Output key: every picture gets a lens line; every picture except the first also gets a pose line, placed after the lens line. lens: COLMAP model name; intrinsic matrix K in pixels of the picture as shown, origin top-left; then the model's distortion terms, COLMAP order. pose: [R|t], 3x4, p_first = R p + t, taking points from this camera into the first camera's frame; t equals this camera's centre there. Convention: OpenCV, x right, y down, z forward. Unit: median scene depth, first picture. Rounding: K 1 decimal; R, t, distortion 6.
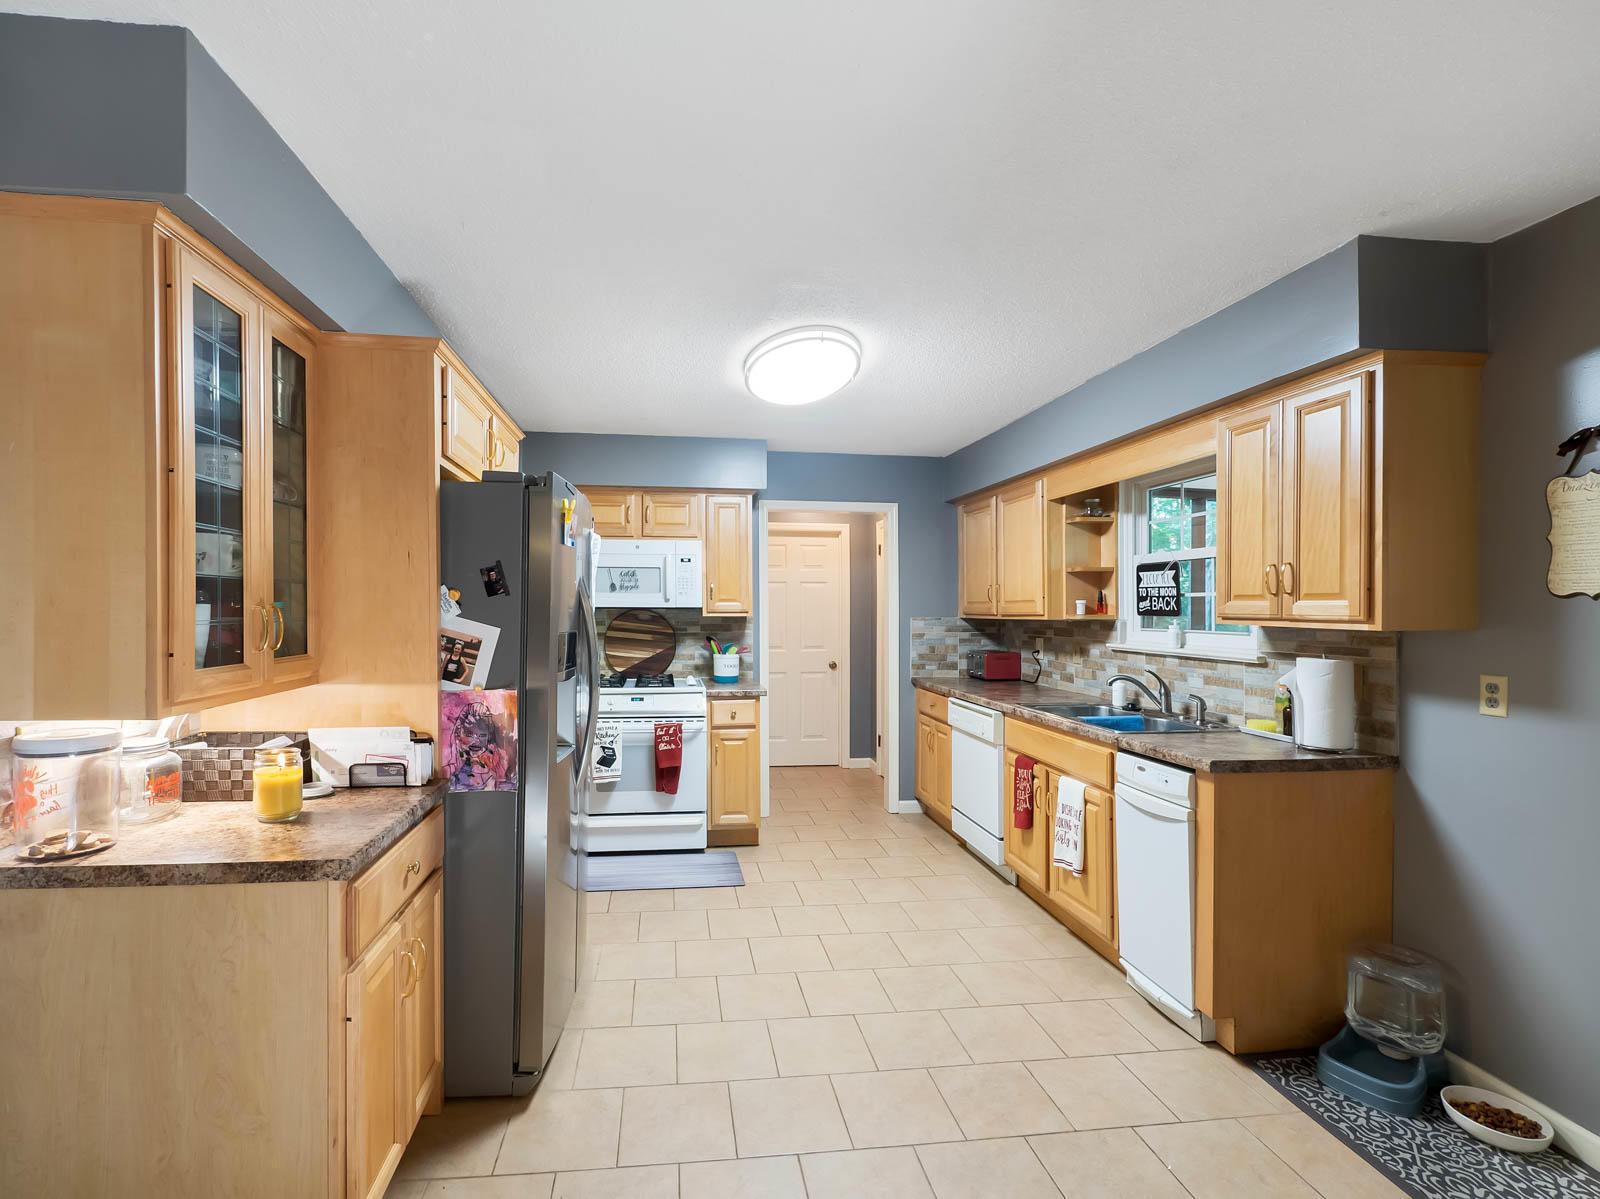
lens RADIAL K [[728.5, 0, 728.1], [0, 728.5, 613.8], [0, 0, 1]] dist [-0.005900, -0.000661]
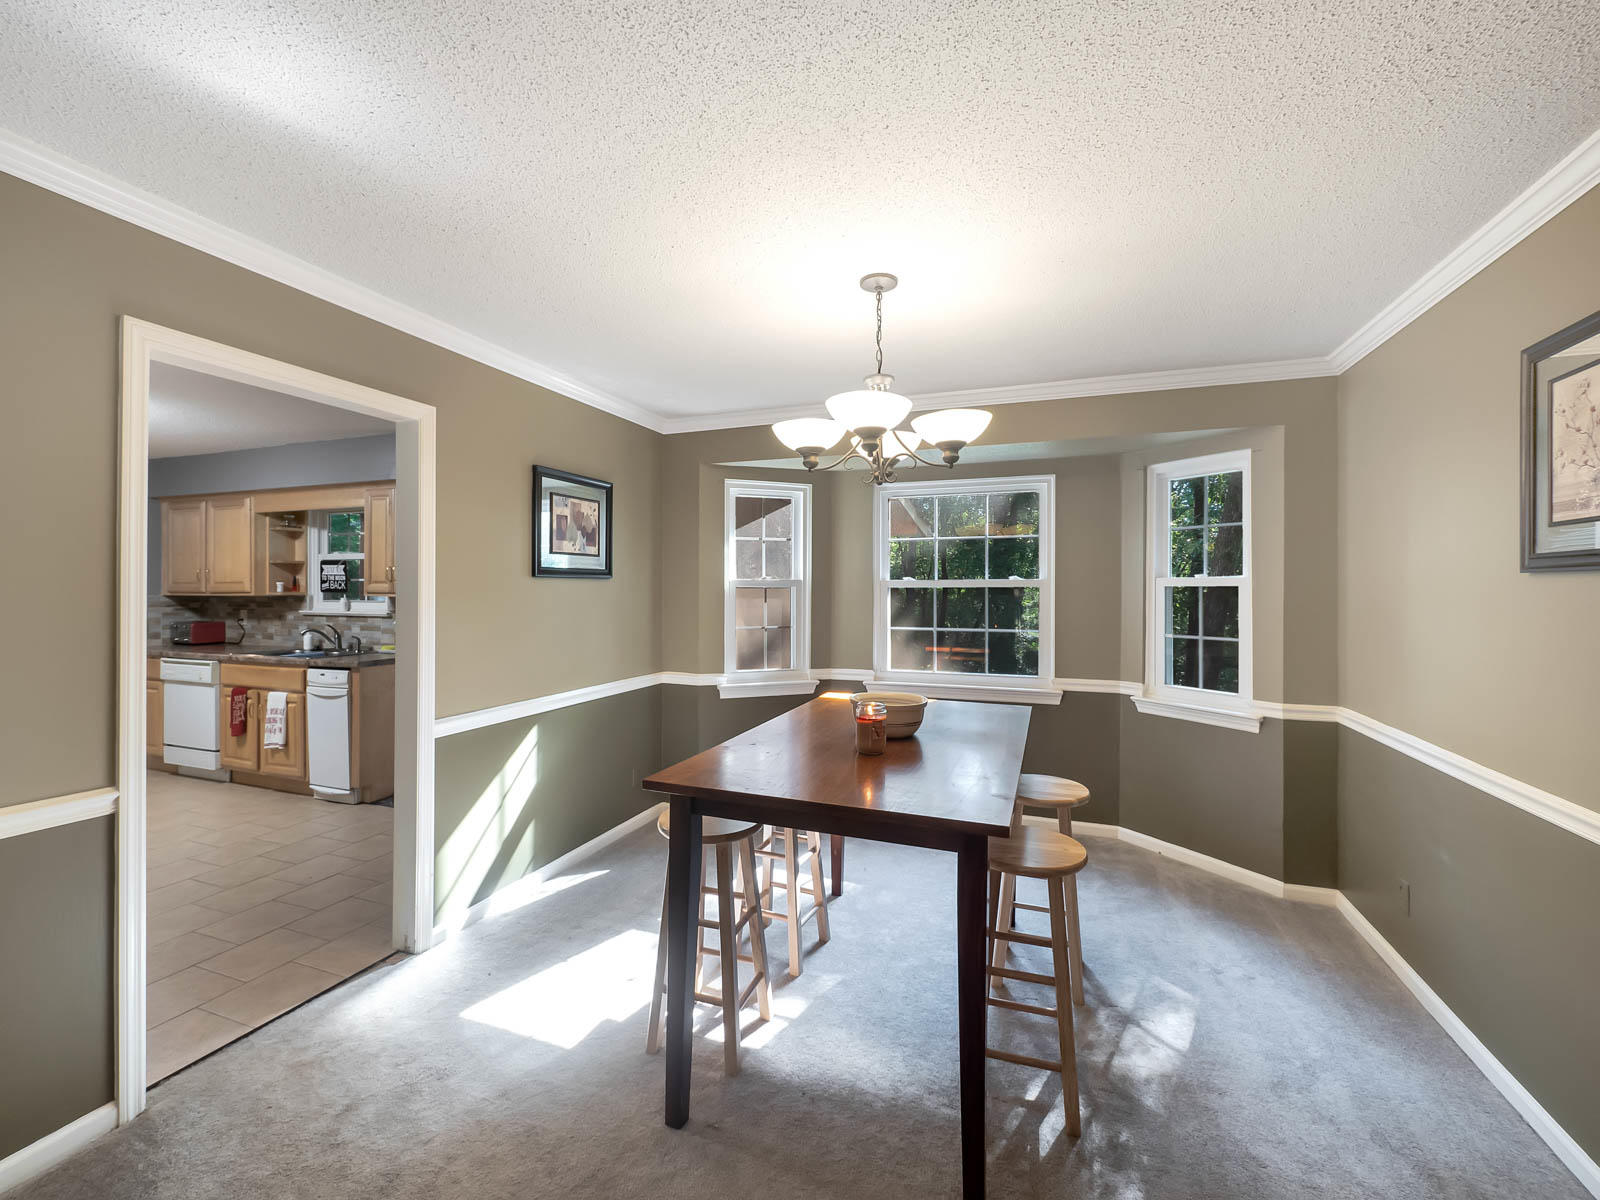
lens RADIAL K [[676.2, 0, 795.0], [0, 676.2, 588.0], [0, 0, 1]] dist [0.000234, 0.000021]
pose [[0.434652, 0.004203, 0.900589, -0.304814], [0.003718, 0.999972, -0.006462, 0.006258], [-0.900591, 0.006157, 0.434624, -0.552623]]
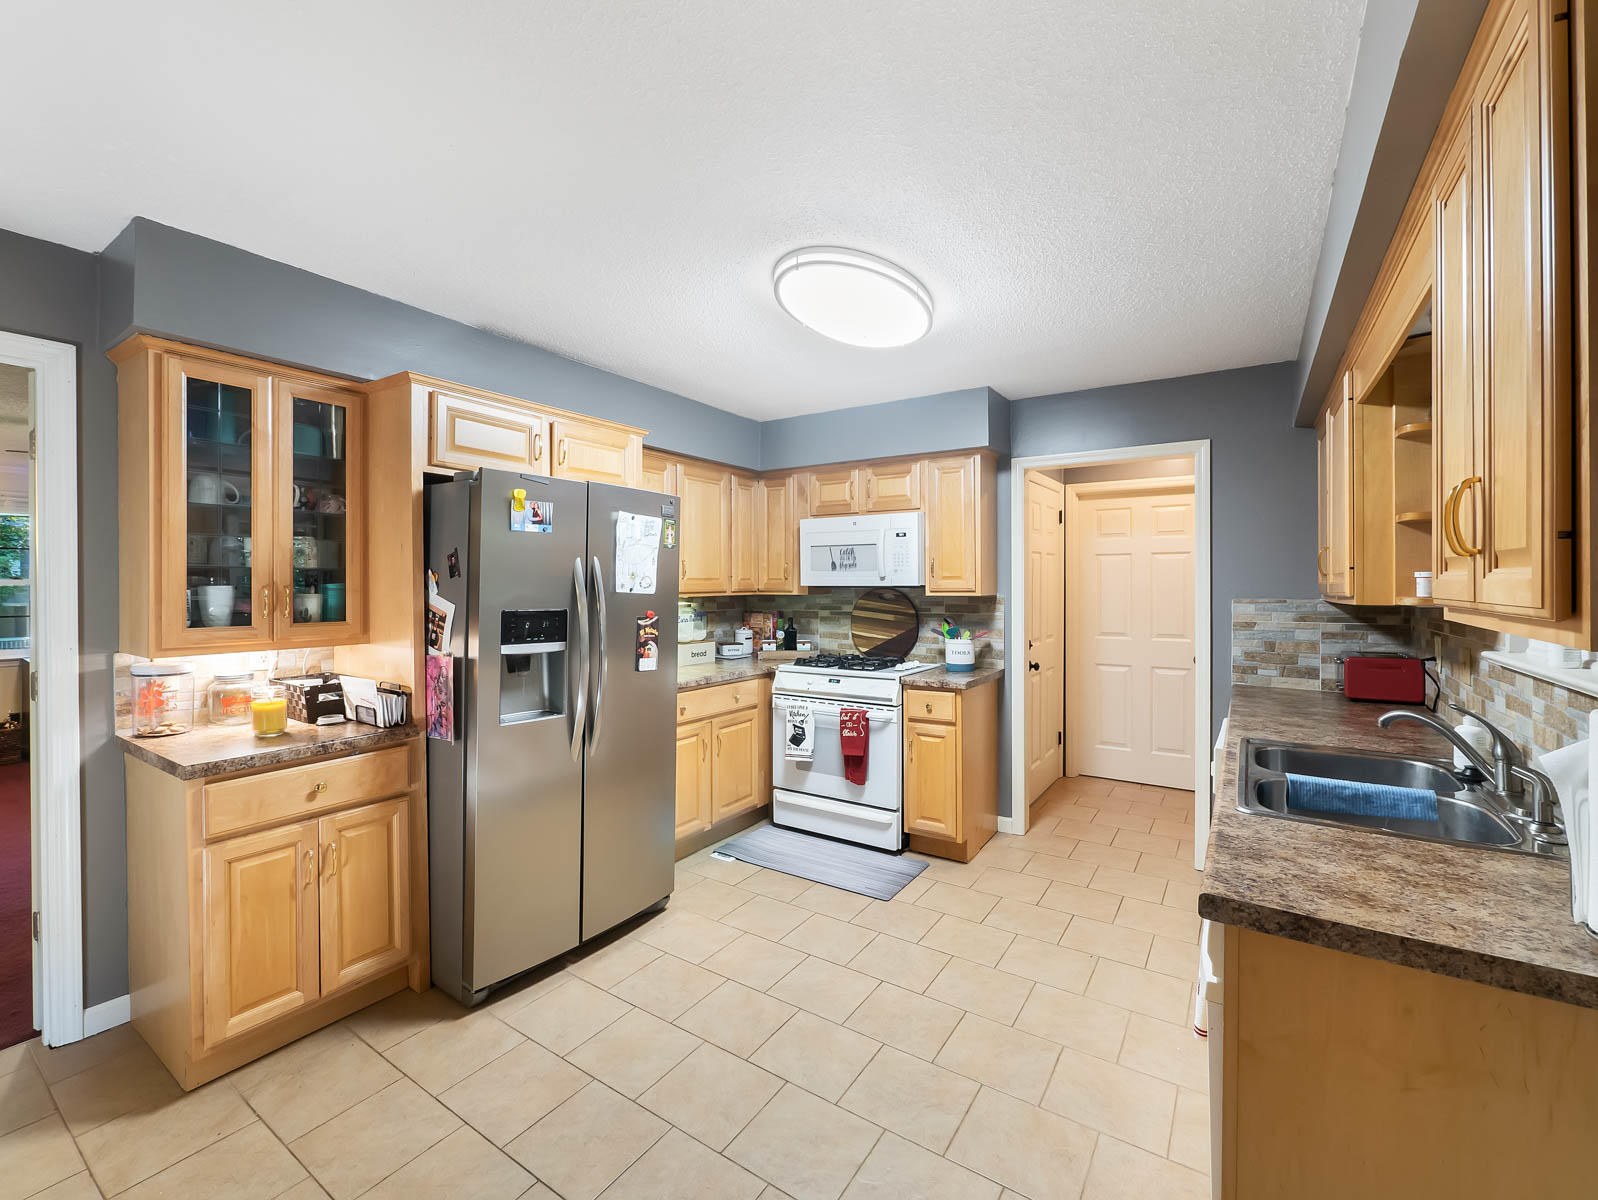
lens RADIAL K [[693.7, 0, 801.6], [0, 693.7, 595.2], [0, 0, 1]] dist [-0.009528, 0.000748]
pose [[0.761067, 0.005612, -0.648649, 0.478390], [-0.002509, 0.999981, 0.005708, -0.002017], [0.648668, -0.002717, 0.761066, 0.290570]]
